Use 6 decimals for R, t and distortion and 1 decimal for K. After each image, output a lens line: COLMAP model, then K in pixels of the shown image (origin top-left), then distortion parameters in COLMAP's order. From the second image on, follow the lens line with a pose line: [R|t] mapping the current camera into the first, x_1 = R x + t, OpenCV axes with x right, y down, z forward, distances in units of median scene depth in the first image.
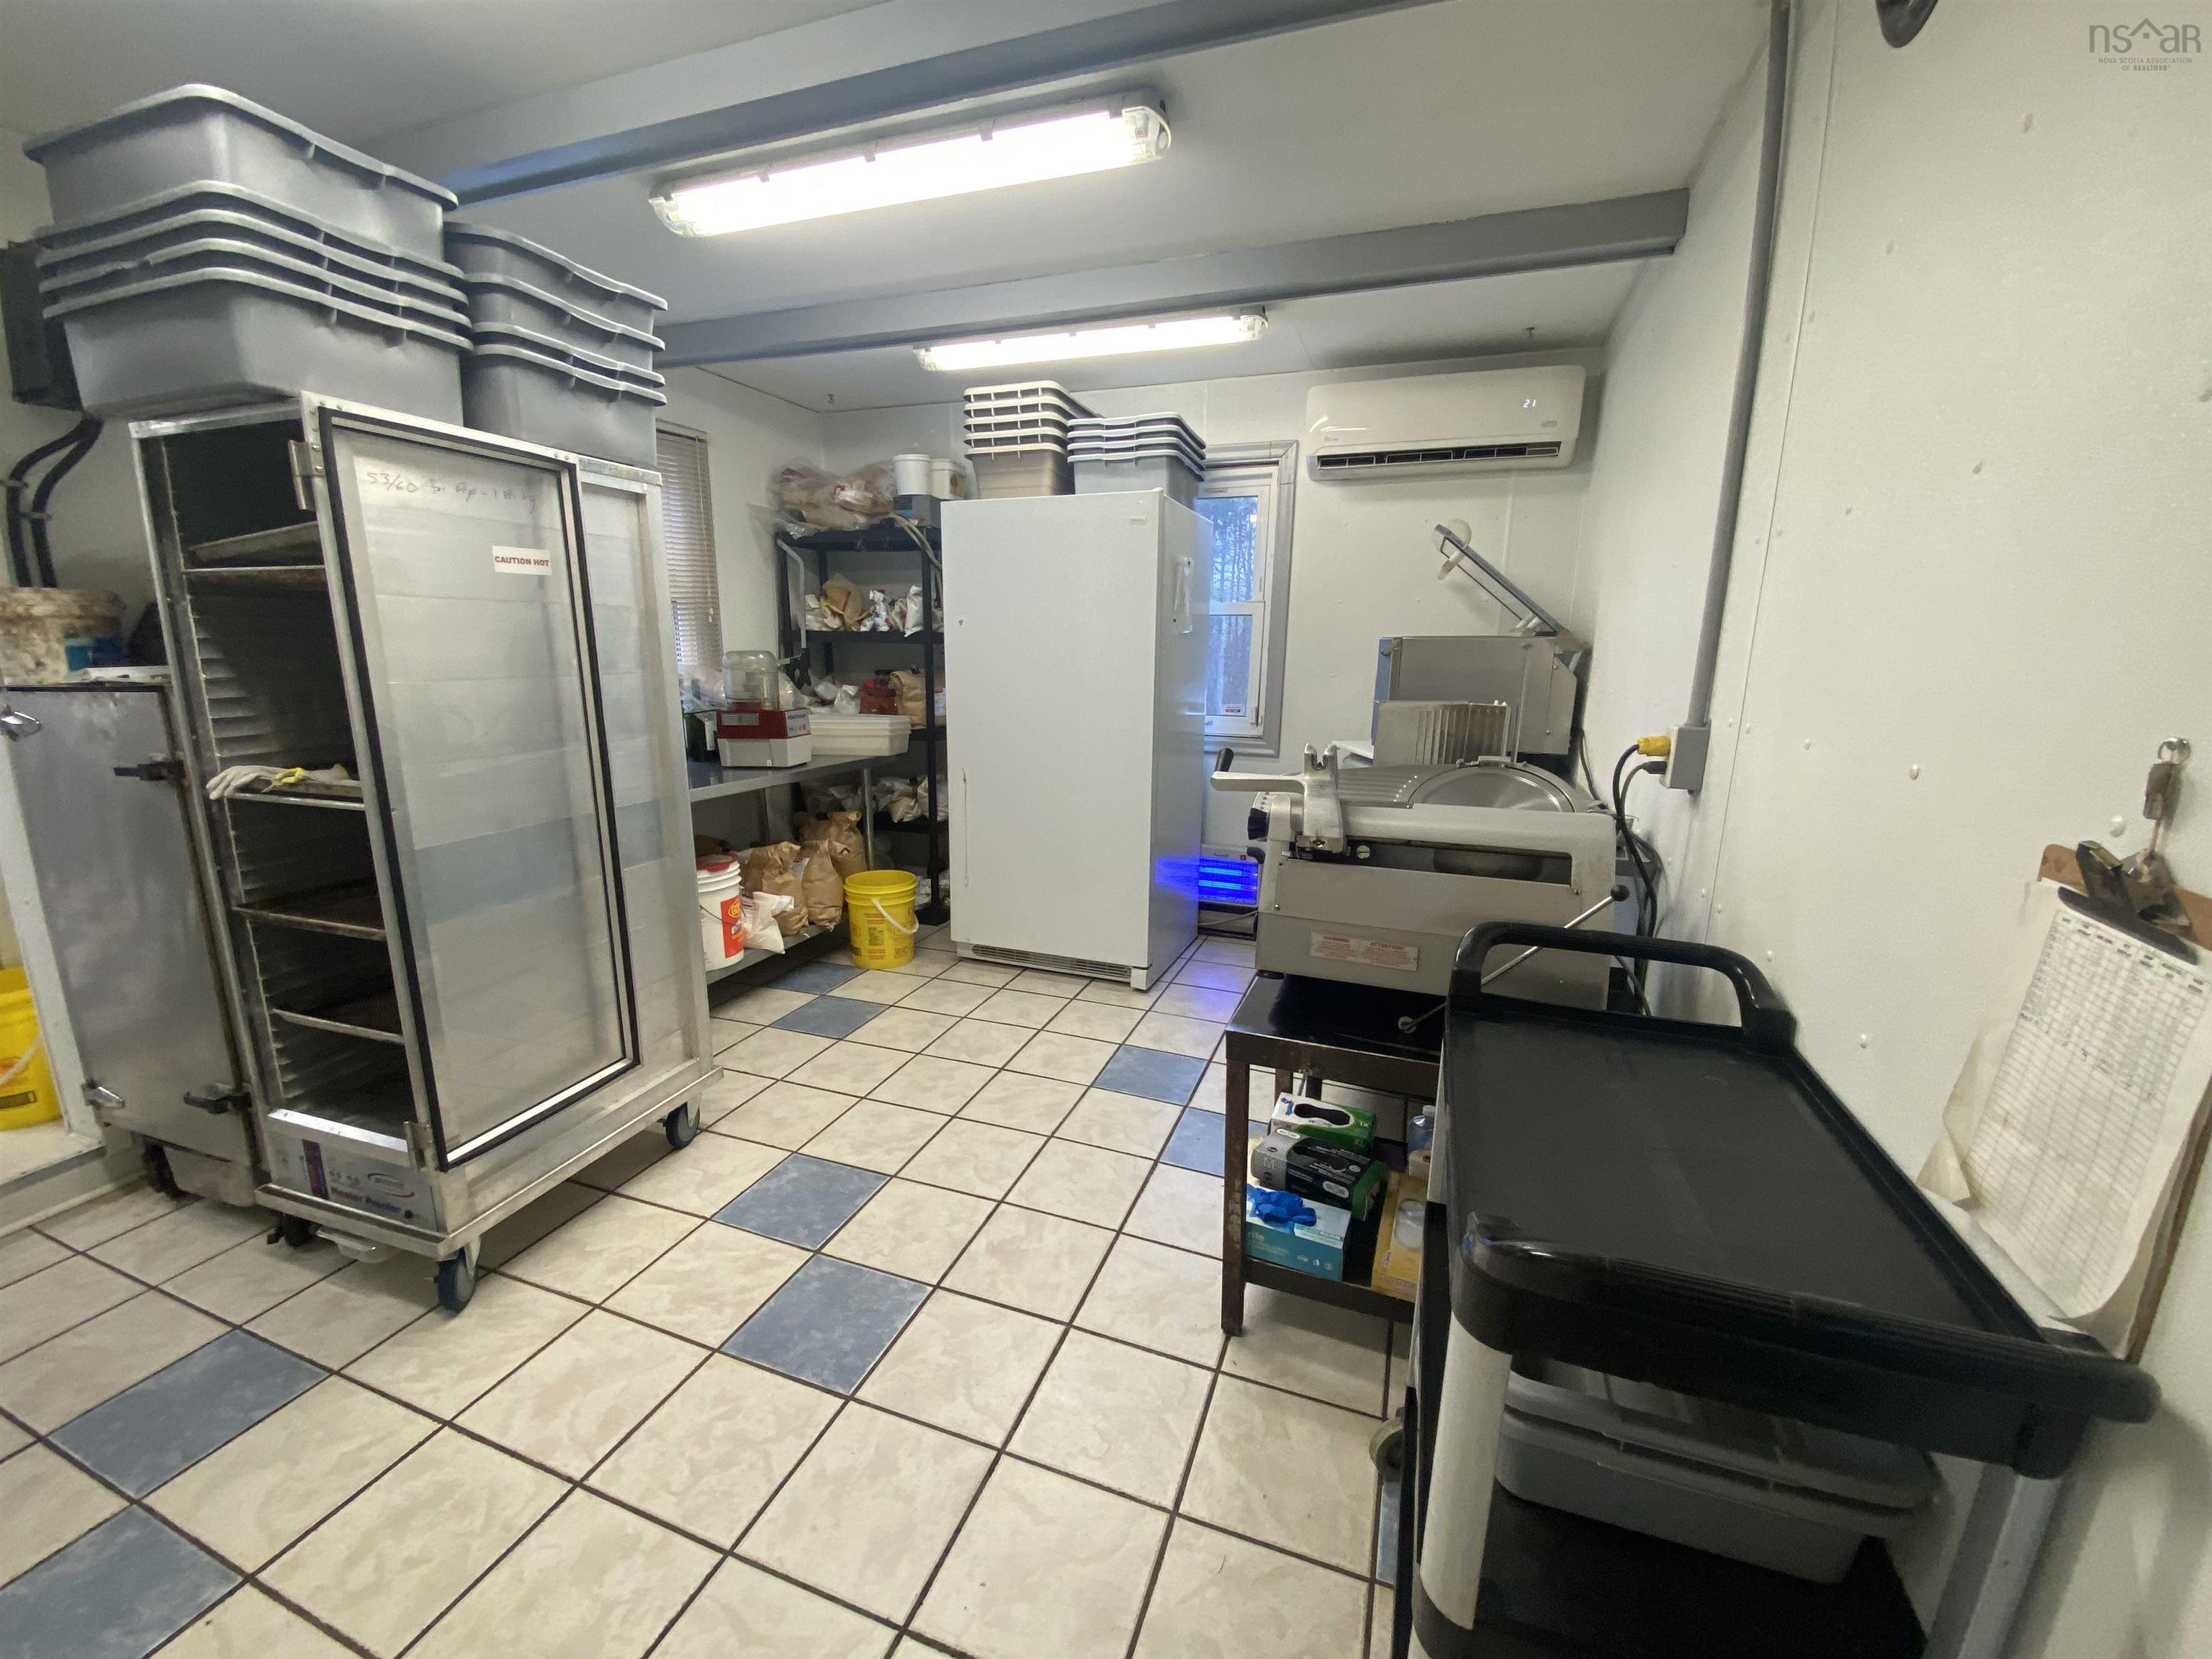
lens RADIAL K [[889.7, 0, 1105.0], [0, 889.7, 835.4], [0, 0, 1]] dist [0.017151, -0.018571]
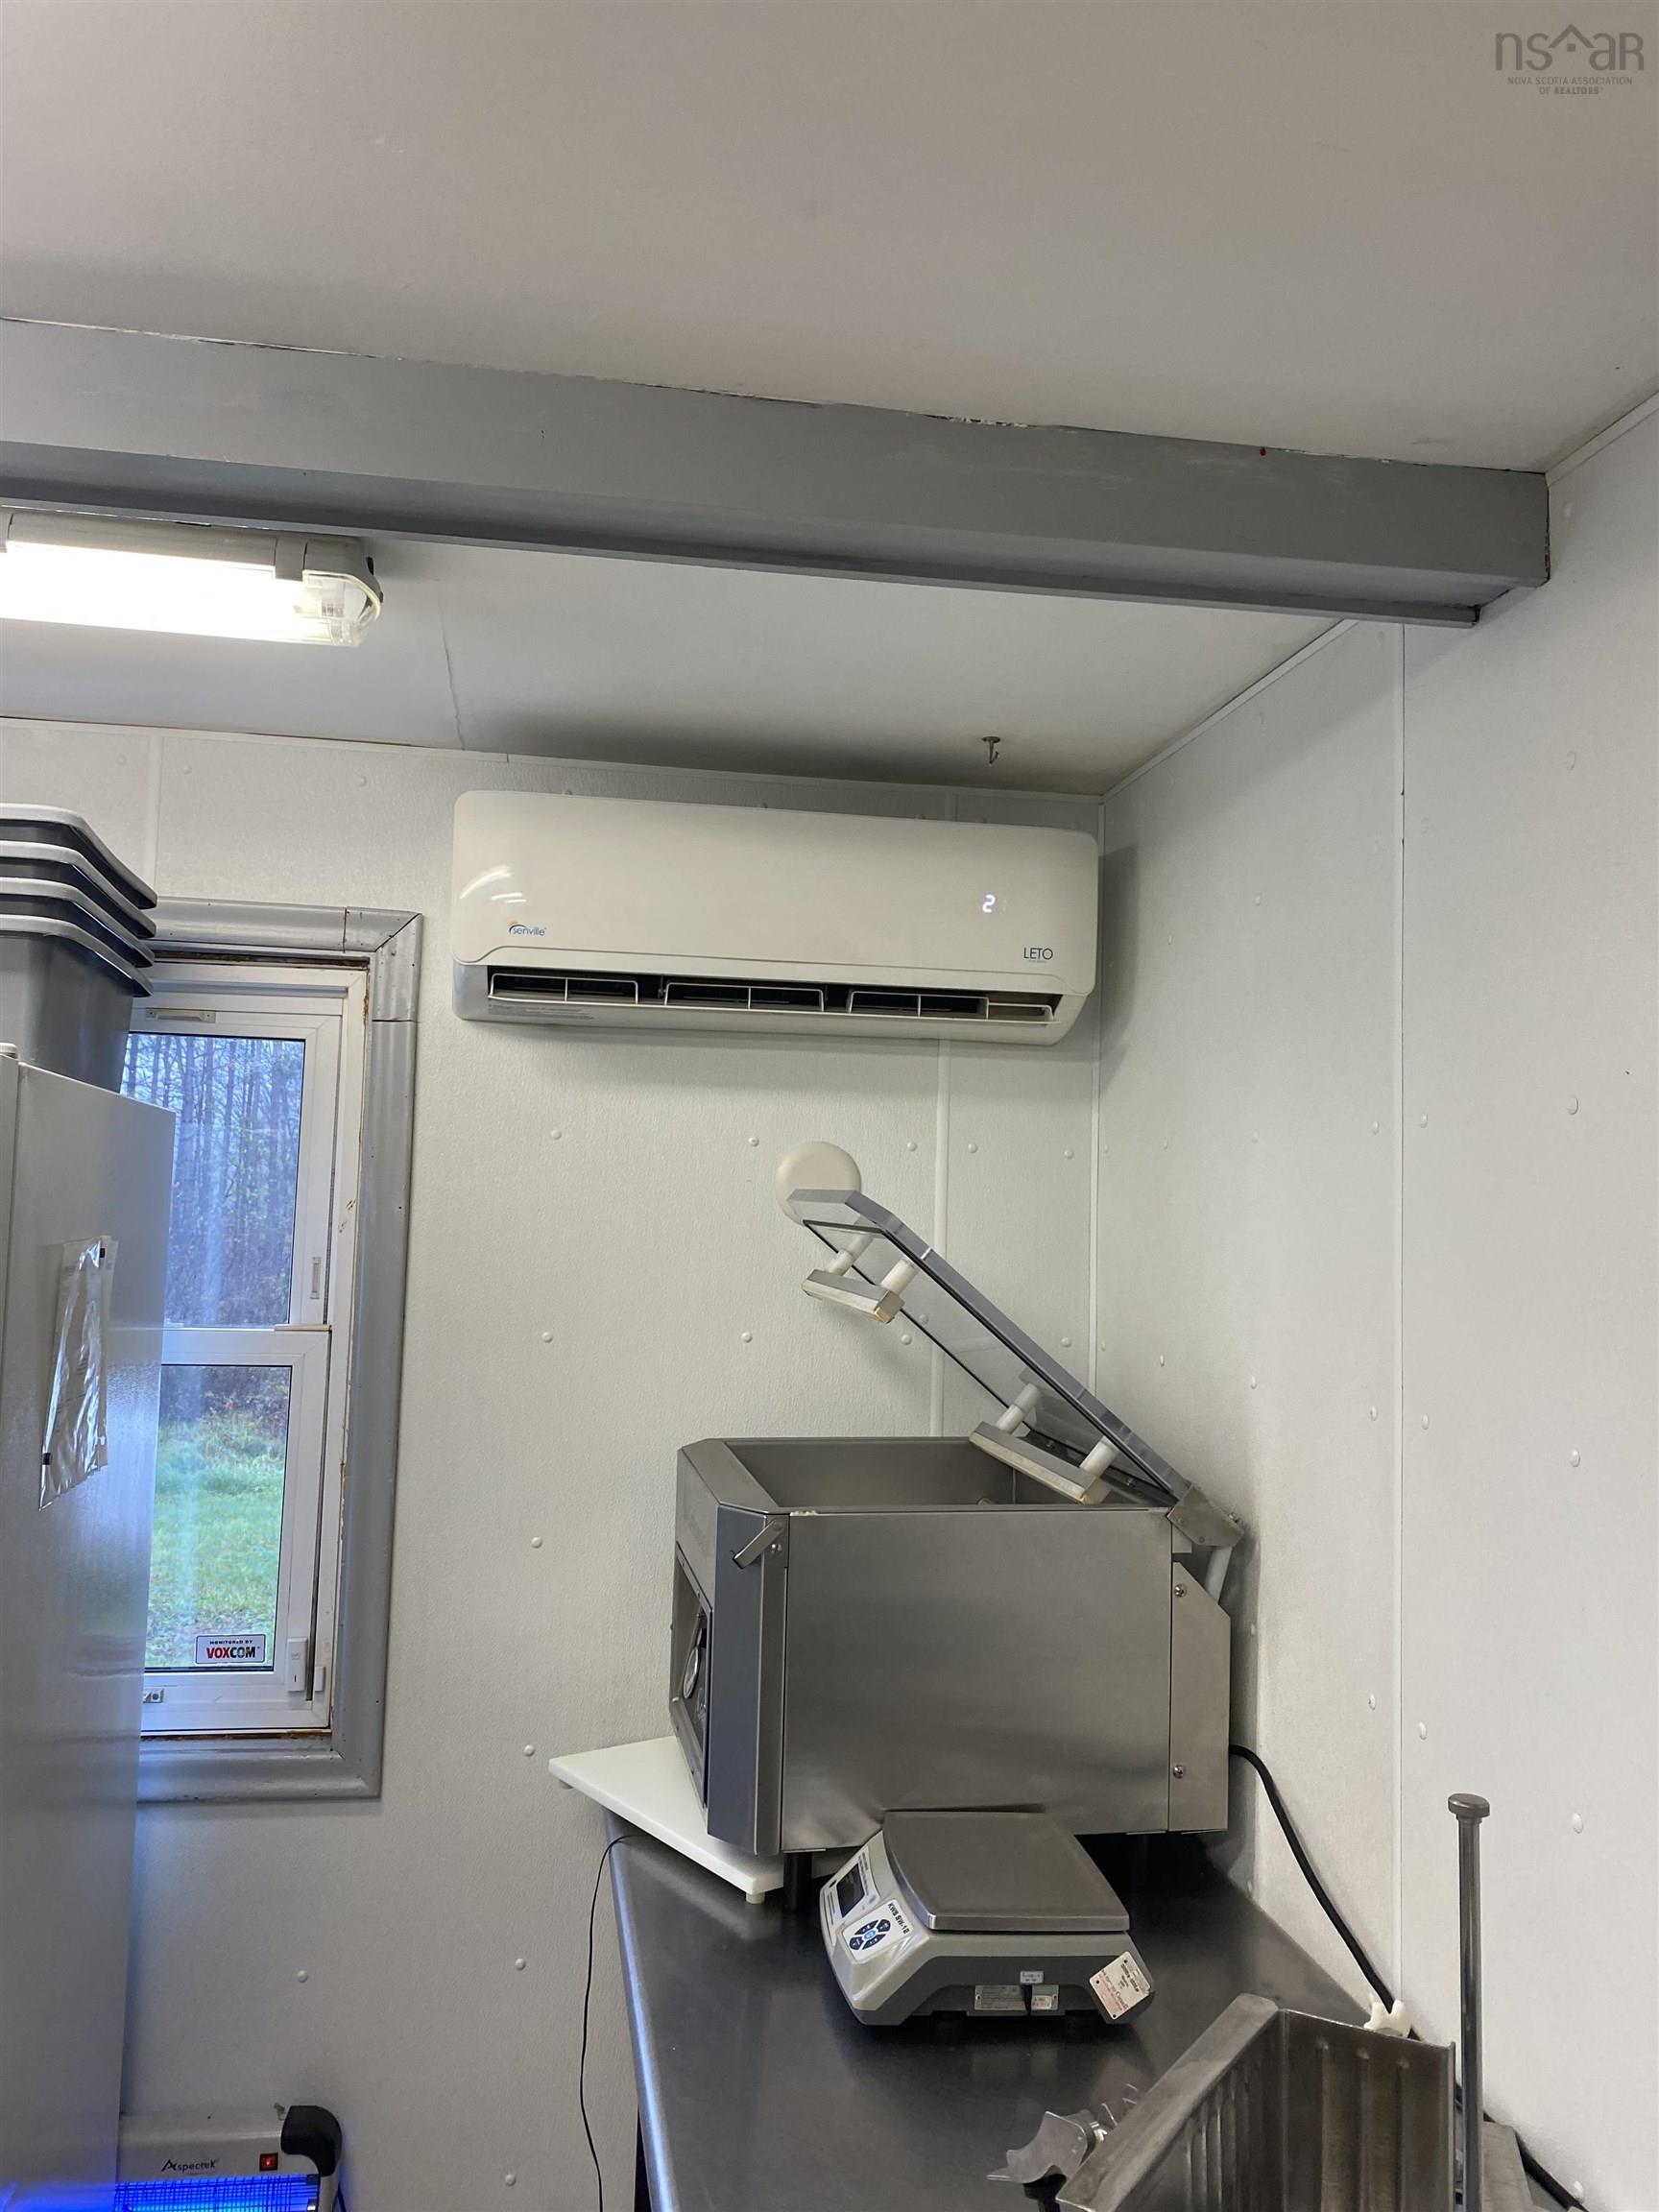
lens RADIAL K [[1748.2, 0, 843.3], [0, 1748.2, 1137.1], [0, 0, 1]] dist [0.152141, -0.335734]
pose [[0.873180, 0.039482, 0.485797, 0.016663], [0.084861, 0.969175, -0.231298, -0.177798], [-0.479954, 0.243190, 0.842913, 0.337376]]
